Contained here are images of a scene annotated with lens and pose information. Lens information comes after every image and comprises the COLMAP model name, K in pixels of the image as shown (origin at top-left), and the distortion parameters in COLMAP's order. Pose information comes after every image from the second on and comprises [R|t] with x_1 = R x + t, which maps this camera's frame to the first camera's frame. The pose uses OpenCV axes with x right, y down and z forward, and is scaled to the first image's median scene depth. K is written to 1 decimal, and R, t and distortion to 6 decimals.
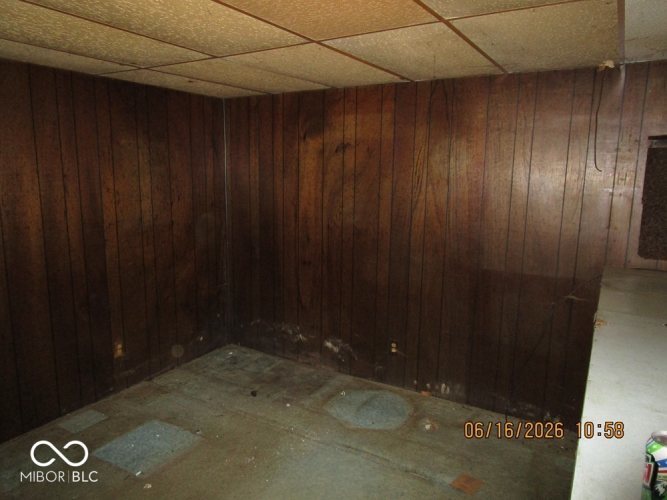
lens RADIAL K [[486.2, 0, 331.1], [0, 486.2, 246.0], [0, 0, 1]] dist [-0.009176, -0.000562]
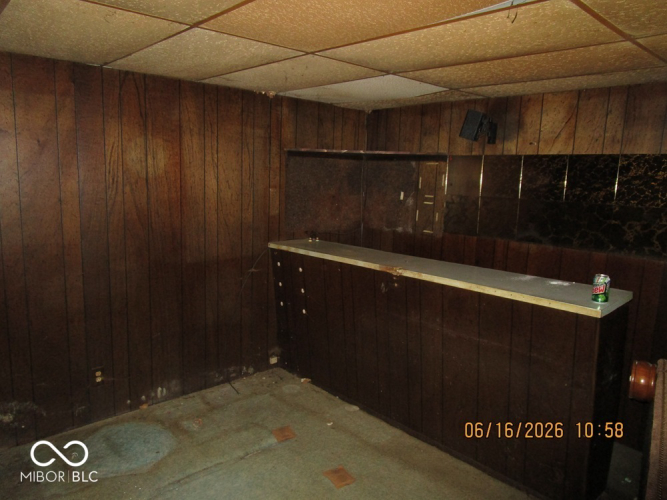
lens RADIAL K [[486.2, 0, 331.1], [0, 486.2, 246.0], [0, 0, 1]] dist [-0.009176, -0.000562]
pose [[0.285568, -0.148564, 0.946773, -0.576641], [0.122640, 0.985454, 0.117642, -0.072963], [-0.950479, 0.082518, 0.299634, 0.370031]]
